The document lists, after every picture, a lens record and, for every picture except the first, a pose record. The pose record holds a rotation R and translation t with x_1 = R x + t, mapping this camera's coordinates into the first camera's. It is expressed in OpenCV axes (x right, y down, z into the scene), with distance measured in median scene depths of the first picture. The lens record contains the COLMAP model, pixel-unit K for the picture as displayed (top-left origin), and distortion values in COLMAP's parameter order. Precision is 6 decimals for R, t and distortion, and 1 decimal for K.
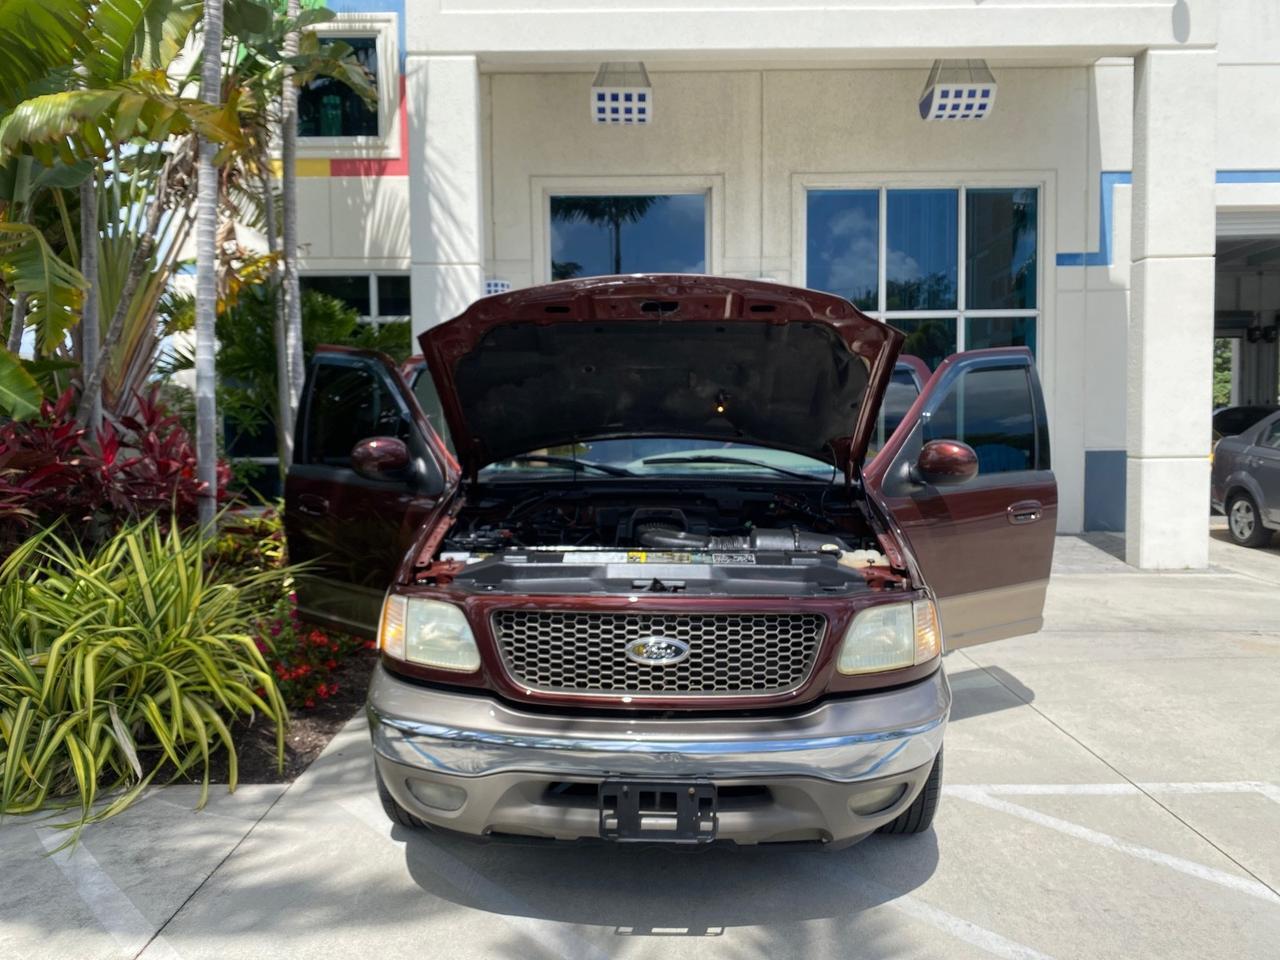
lens RADIAL K [[989.5, 0, 638.7], [0, 989.5, 483.0], [0, 0, 1]] dist [0.015776, -0.017793]
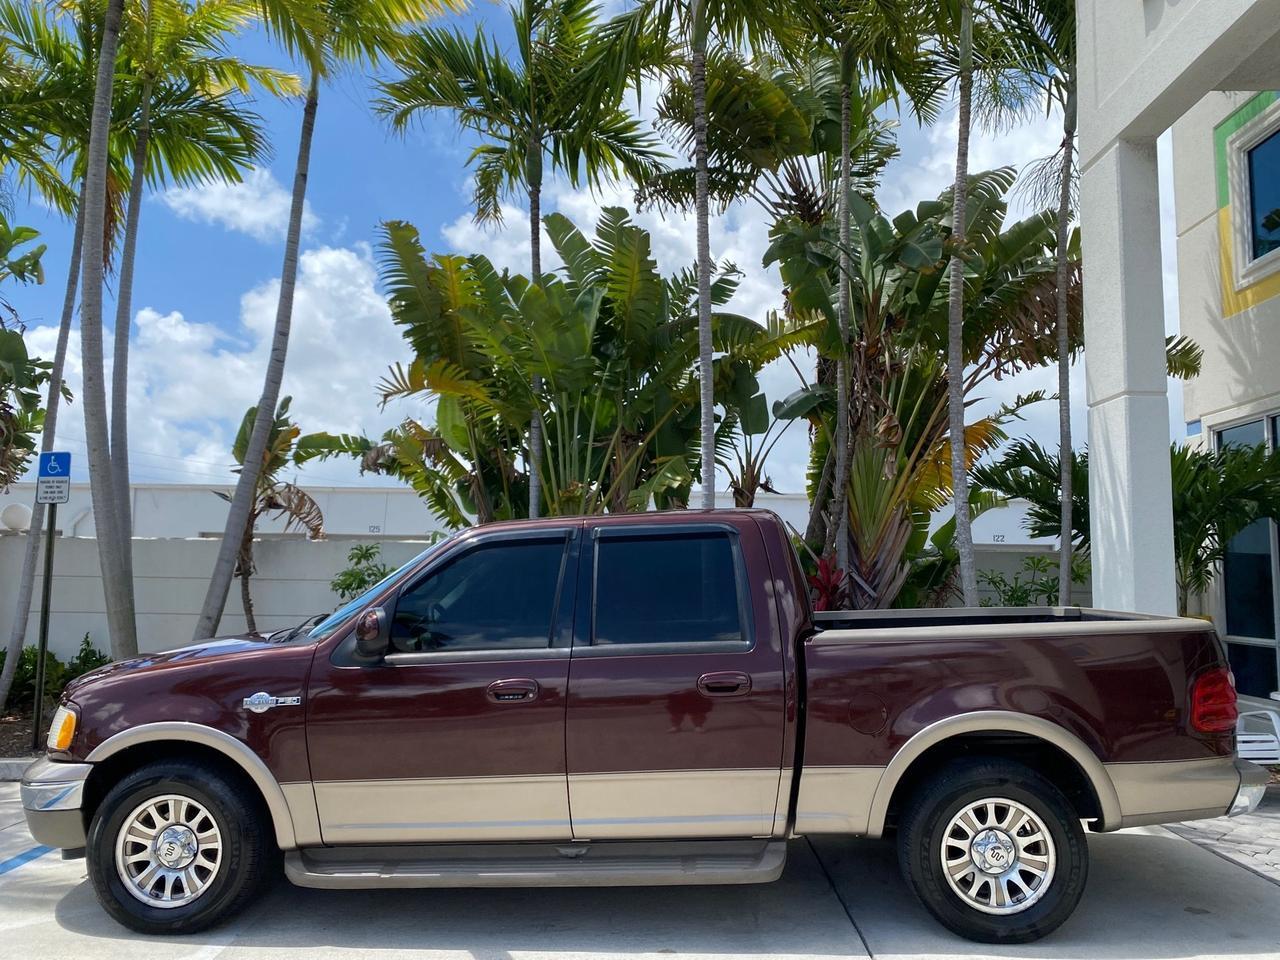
lens RADIAL K [[989.5, 0, 639.4], [0, 989.5, 475.8], [0, 0, 1]] dist [0.015776, -0.017793]
pose [[-0.014707, -0.092240, -0.995628, 0.815477], [-0.080374, 0.992623, -0.090775, -0.073489], [0.996656, 0.078687, -0.022012, 0.852810]]
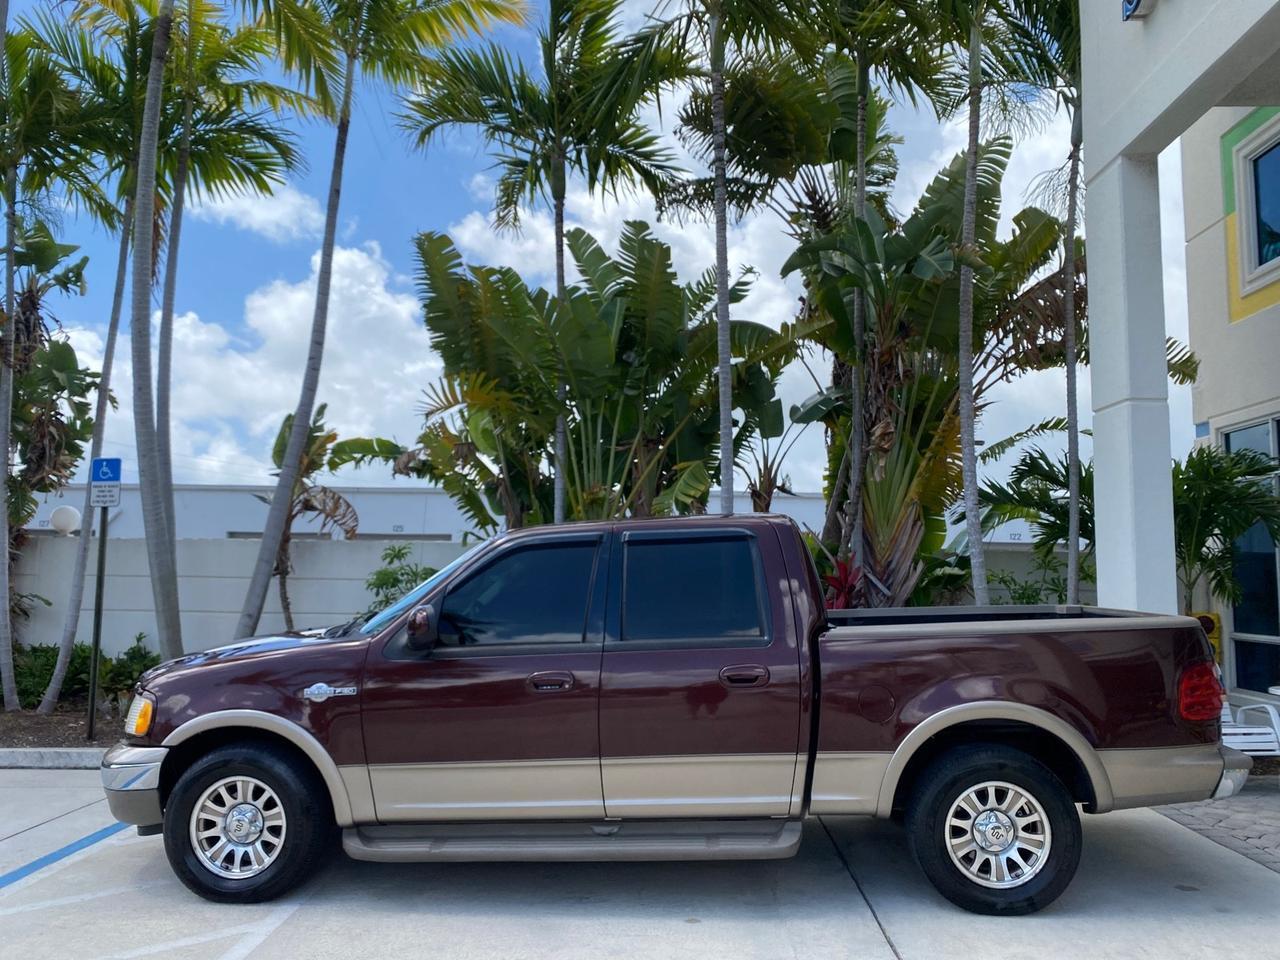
lens RADIAL K [[989.5, 0, 635.8], [0, 989.5, 477.1], [0, 0, 1]] dist [0.015776, -0.017793]
pose [[-0.035664, -0.088653, -0.995424, 0.872471], [-0.079292, 0.993168, -0.085611, -0.075597], [0.996213, 0.075876, -0.042450, 0.846993]]
